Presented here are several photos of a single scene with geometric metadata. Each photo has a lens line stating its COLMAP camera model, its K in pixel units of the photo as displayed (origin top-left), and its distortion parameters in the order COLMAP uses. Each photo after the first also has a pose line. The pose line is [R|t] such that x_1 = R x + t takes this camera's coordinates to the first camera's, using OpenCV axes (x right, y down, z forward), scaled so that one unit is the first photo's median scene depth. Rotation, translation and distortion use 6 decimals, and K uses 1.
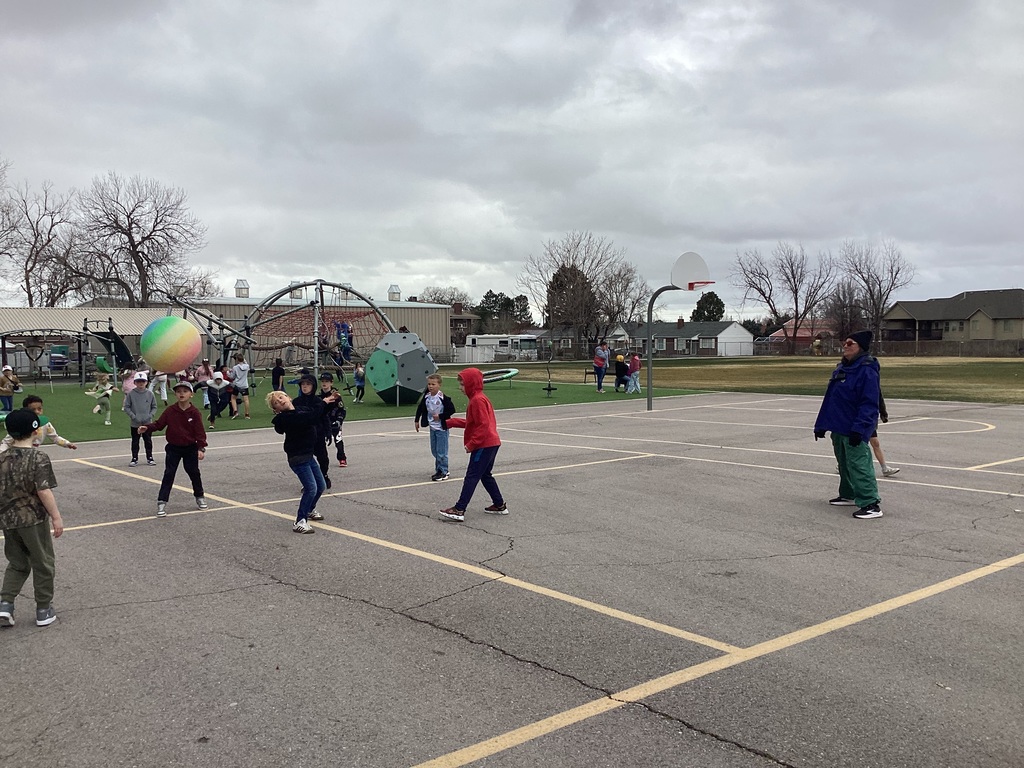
lens RADIAL K [[920.4, 0, 512.0], [0, 920.4, 384.0], [0, 0, 1]] dist [0.000655, -0.007863]
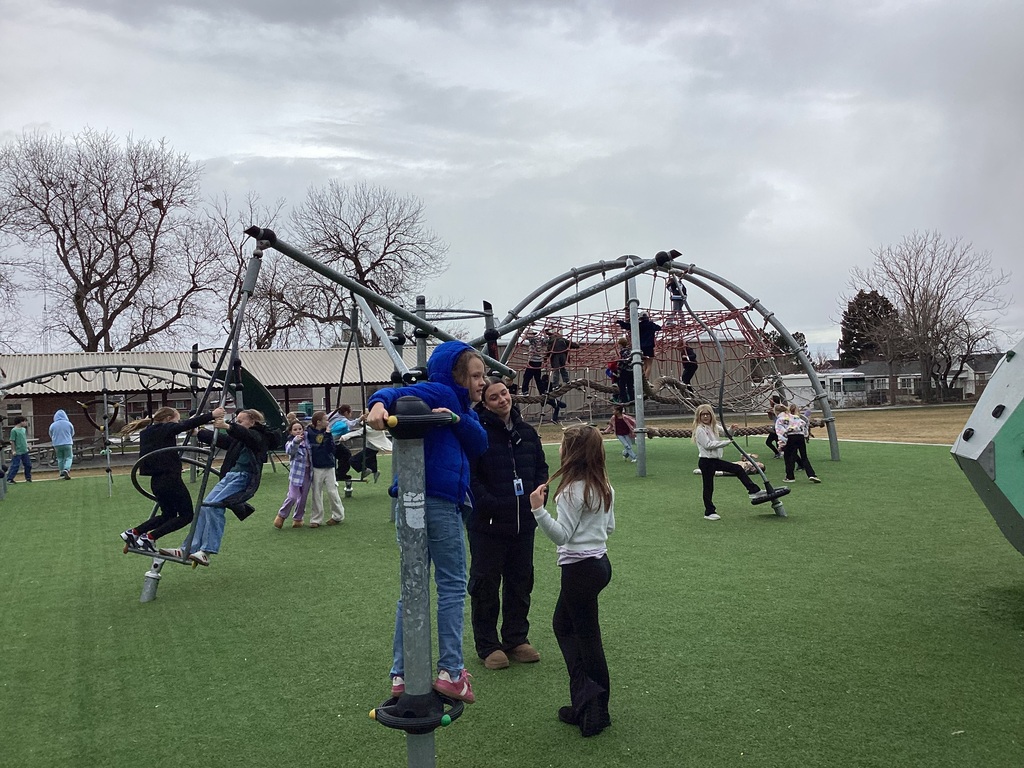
lens RADIAL K [[920.4, 0, 512.0], [0, 920.4, 384.0], [0, 0, 1]] dist [0.000655, -0.007863]
pose [[0.963142, -0.031405, -0.267152, -0.076707], [0.017186, 0.998316, -0.055397, -0.008803], [0.268442, 0.048764, 0.962061, 0.276038]]
